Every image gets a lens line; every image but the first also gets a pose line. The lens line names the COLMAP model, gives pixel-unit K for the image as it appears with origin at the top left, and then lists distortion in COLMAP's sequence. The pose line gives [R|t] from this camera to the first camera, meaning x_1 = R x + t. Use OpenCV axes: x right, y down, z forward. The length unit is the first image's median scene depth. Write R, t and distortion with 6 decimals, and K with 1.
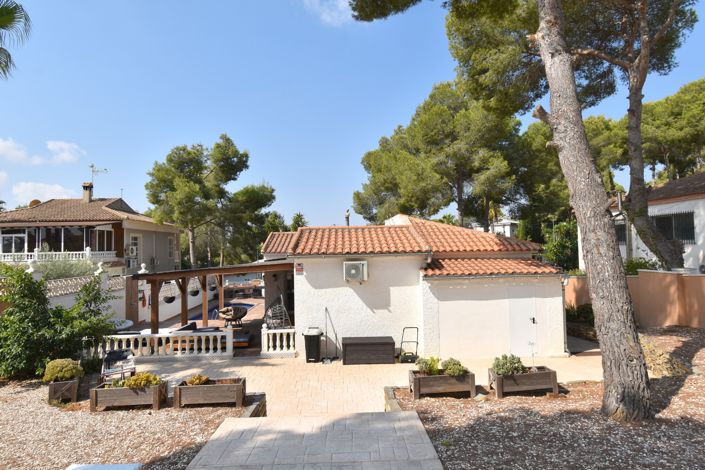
lens RADIAL K [[414.8, 0, 352.5], [0, 414.8, 235.0], [0, 0, 1]] dist [-0.007966, -0.002280]
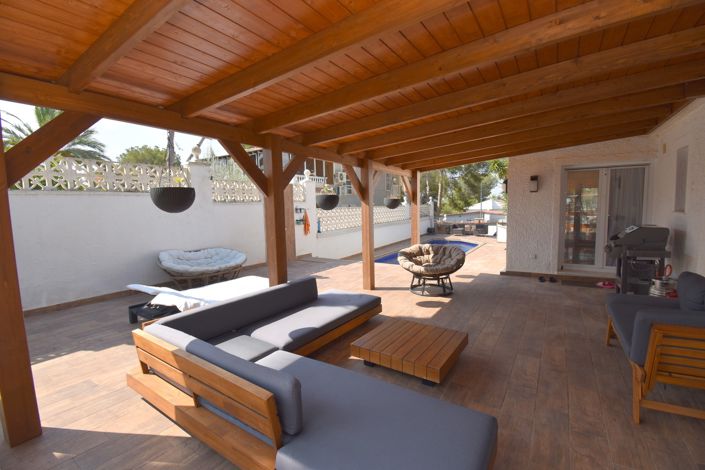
lens RADIAL K [[304.4, 0, 351.7], [0, 304.4, 232.5], [0, 0, 1]] dist [0.026920, -0.027302]
pose [[0.816387, 0.058181, -0.574568, -0.110980], [0.018512, 0.991764, 0.126731, 0.075325], [0.577209, -0.114098, 0.808586, 0.441106]]
